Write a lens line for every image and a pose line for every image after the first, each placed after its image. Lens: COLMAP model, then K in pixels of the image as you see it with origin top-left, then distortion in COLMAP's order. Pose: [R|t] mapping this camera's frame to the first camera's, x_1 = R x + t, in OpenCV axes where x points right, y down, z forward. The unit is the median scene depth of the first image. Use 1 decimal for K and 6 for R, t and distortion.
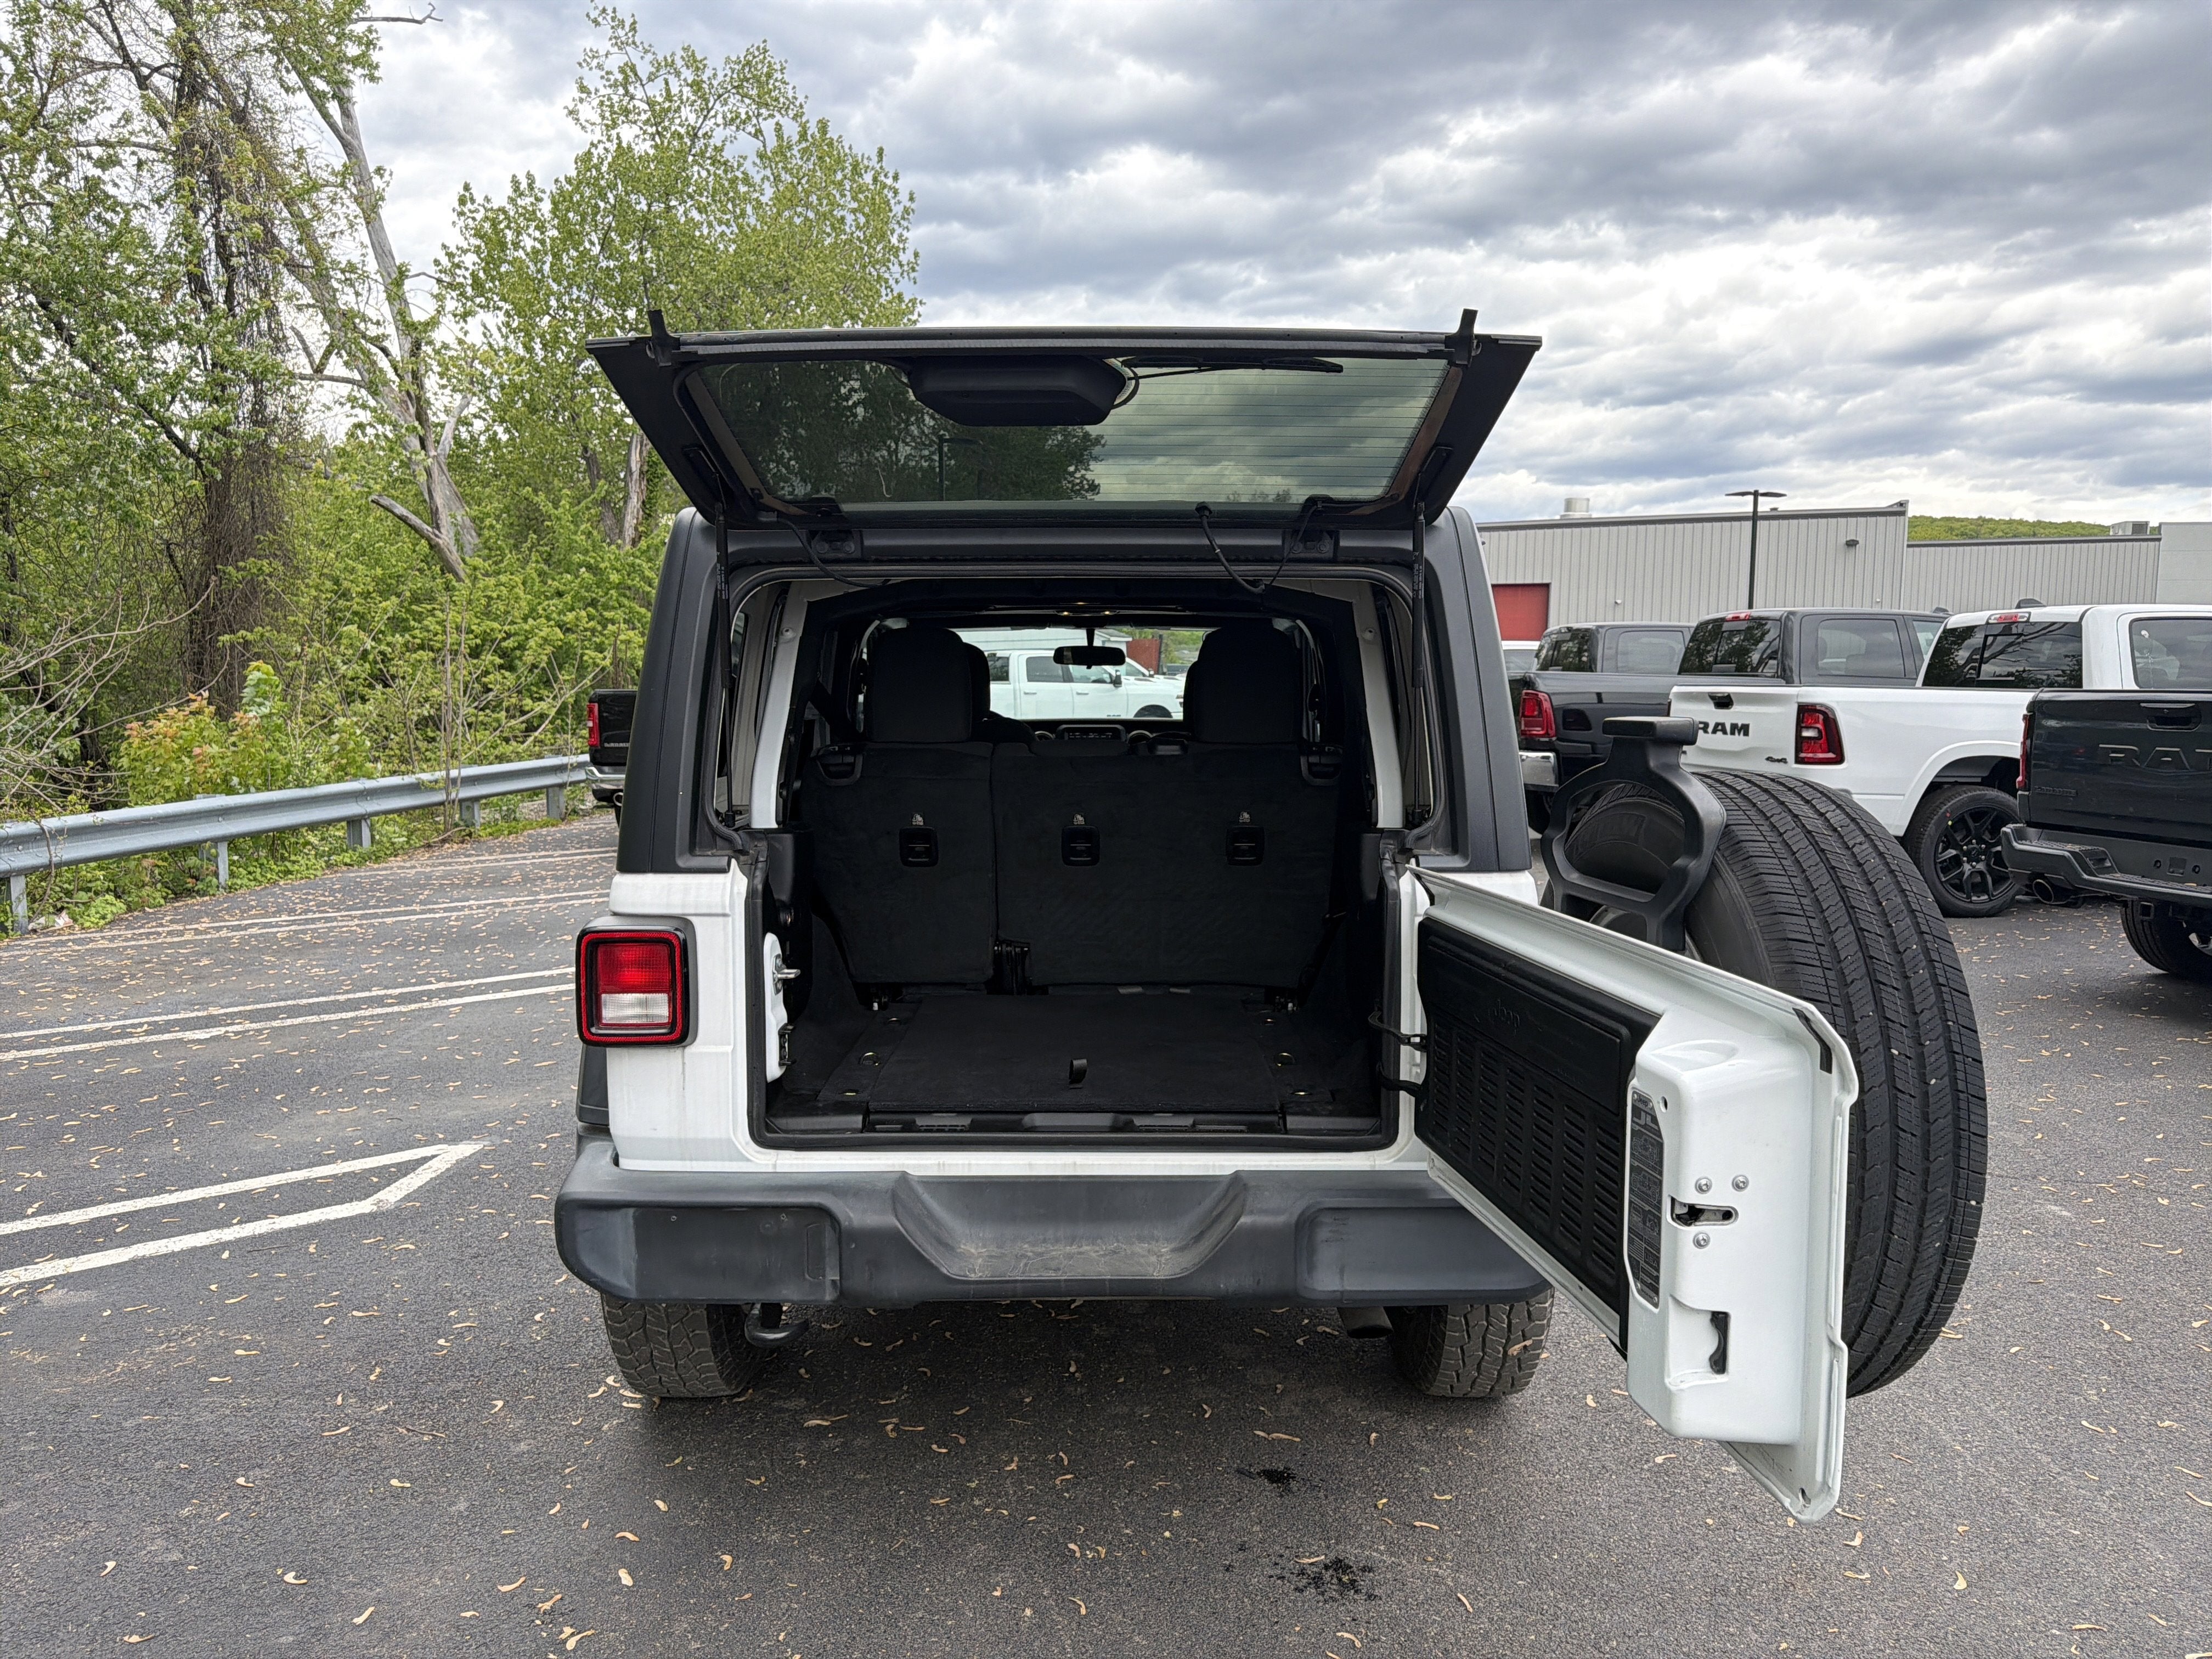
lens RADIAL K [[1567.8, 0, 1109.1], [0, 1567.8, 890.7], [0, 0, 1]] dist [0.019324, -0.024598]
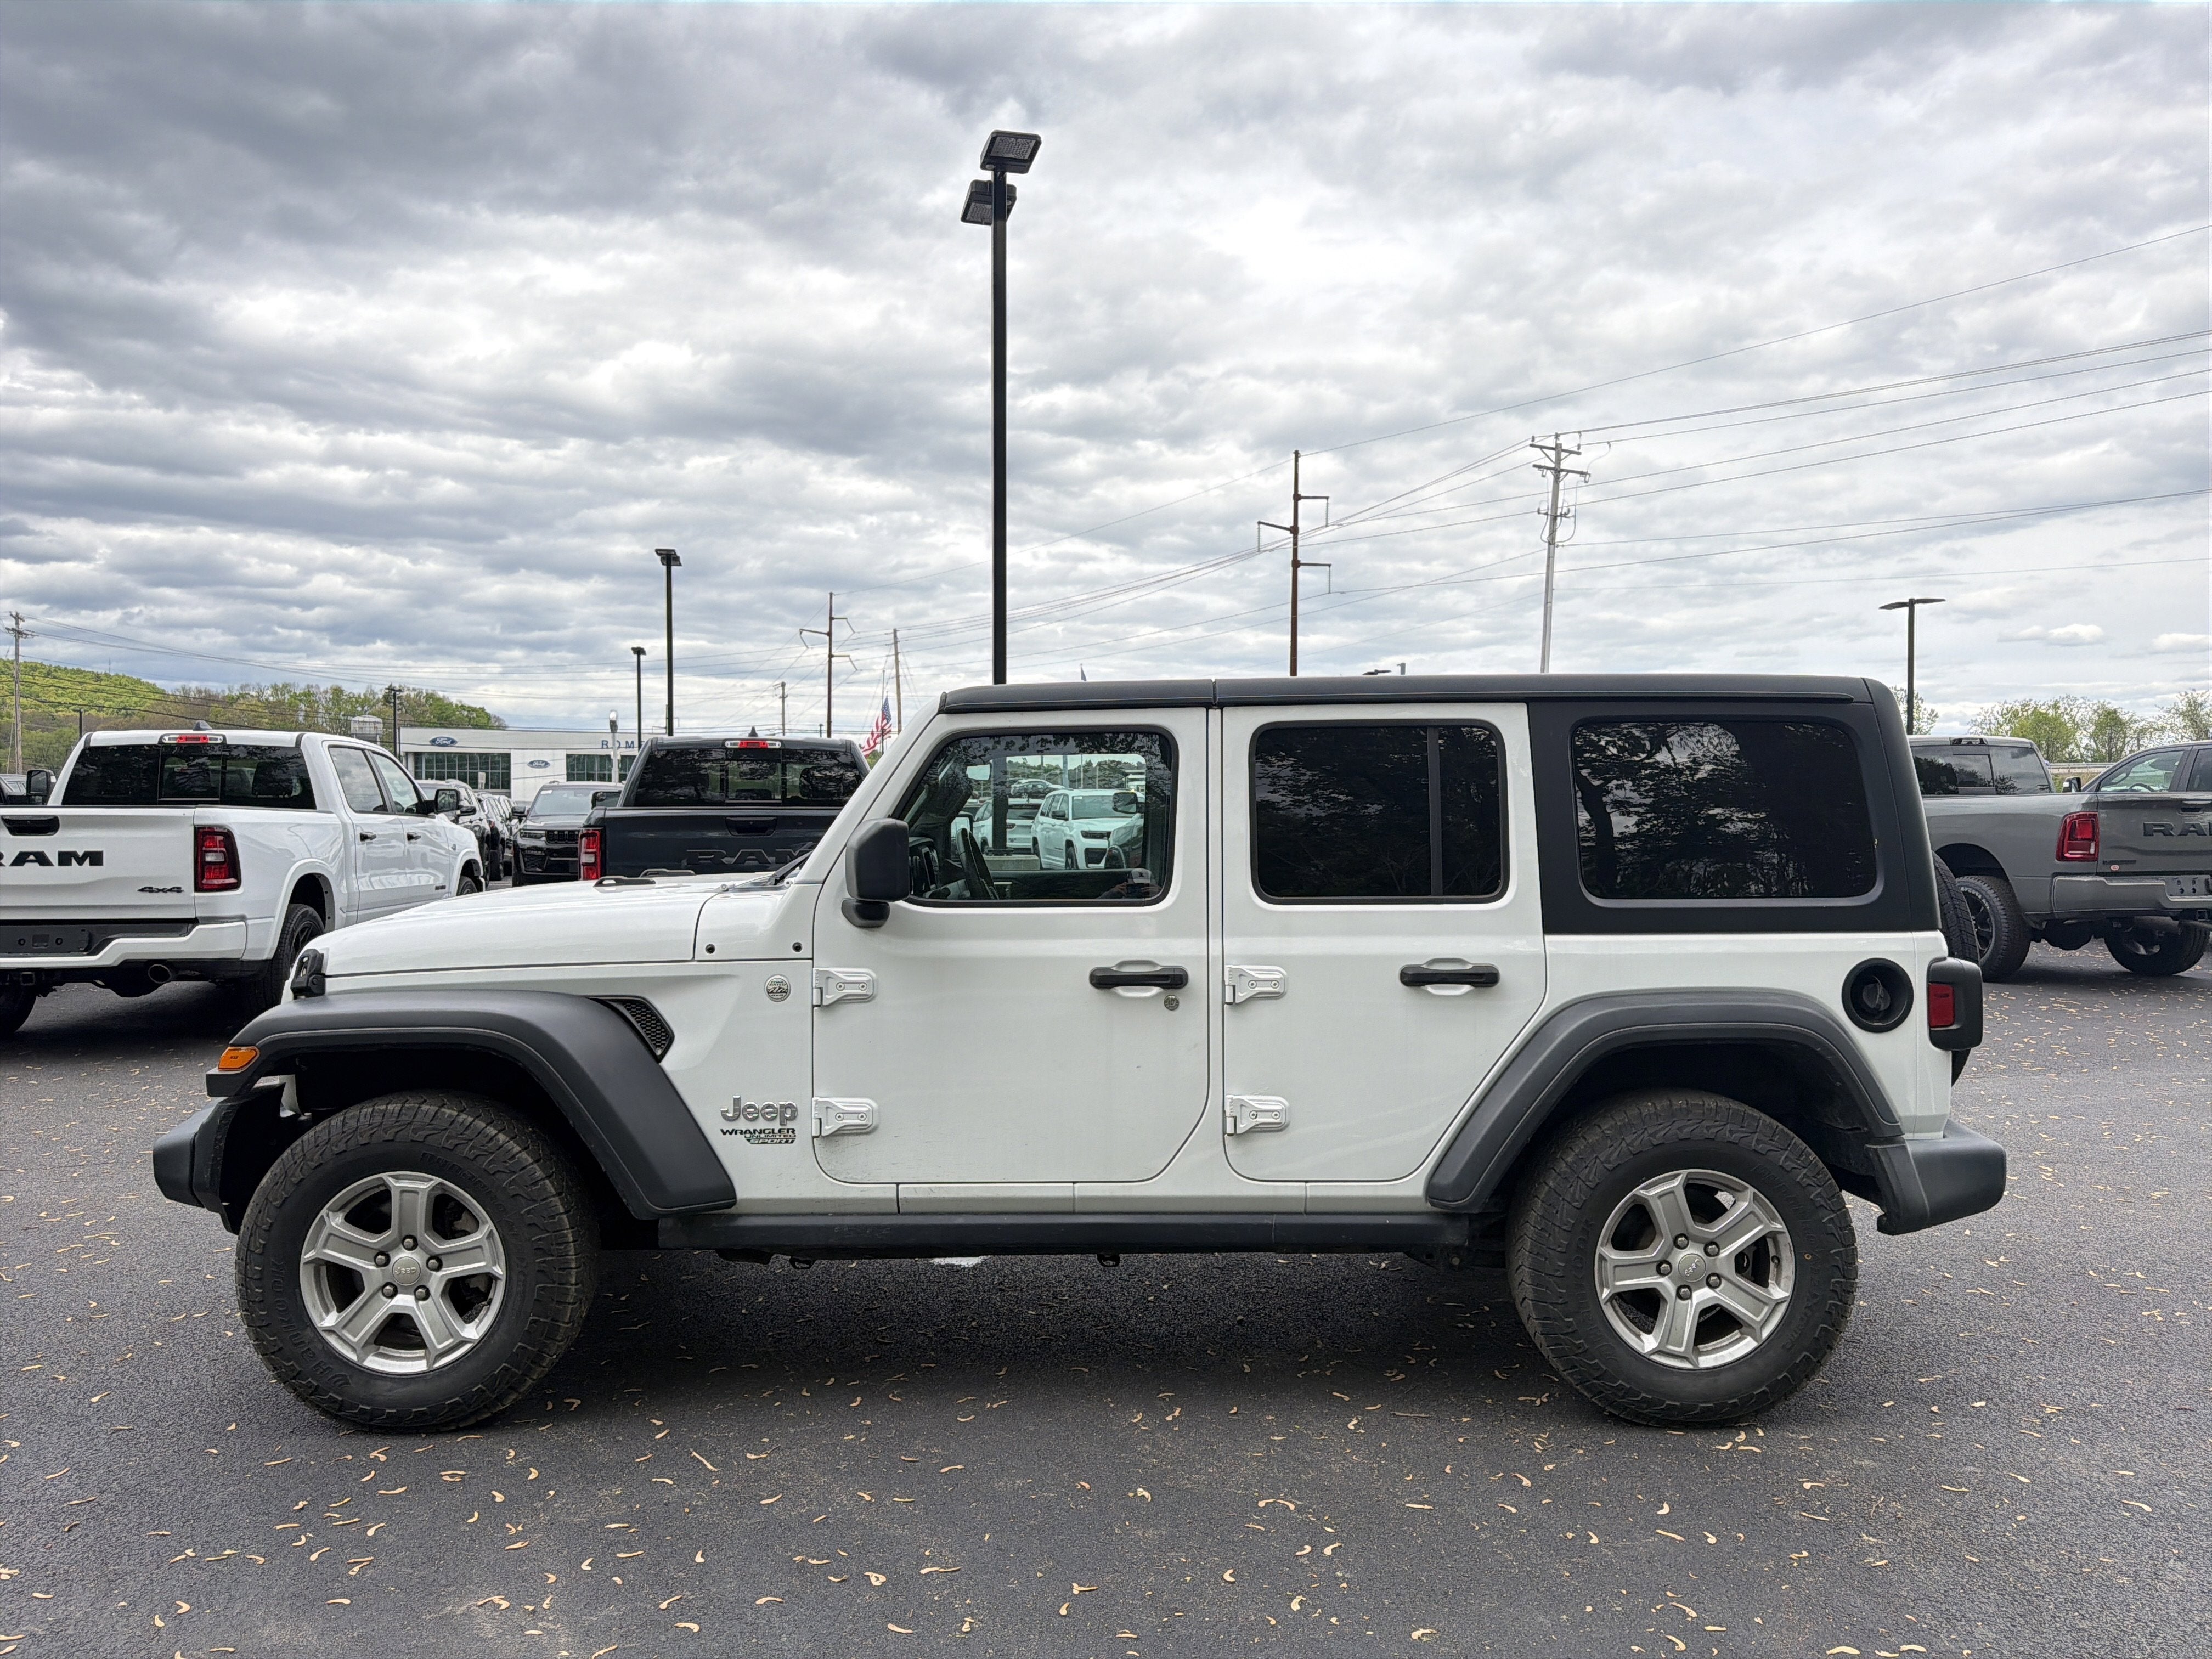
lens RADIAL K [[1567.8, 0, 1137.6], [0, 1567.8, 908.2], [0, 0, 1]] dist [0.019324, -0.024598]
pose [[-0.039286, -0.065723, 0.997064, -0.484619], [0.131332, 0.988839, 0.070355, -0.064508], [-0.990560, 0.133710, -0.030216, 0.498024]]
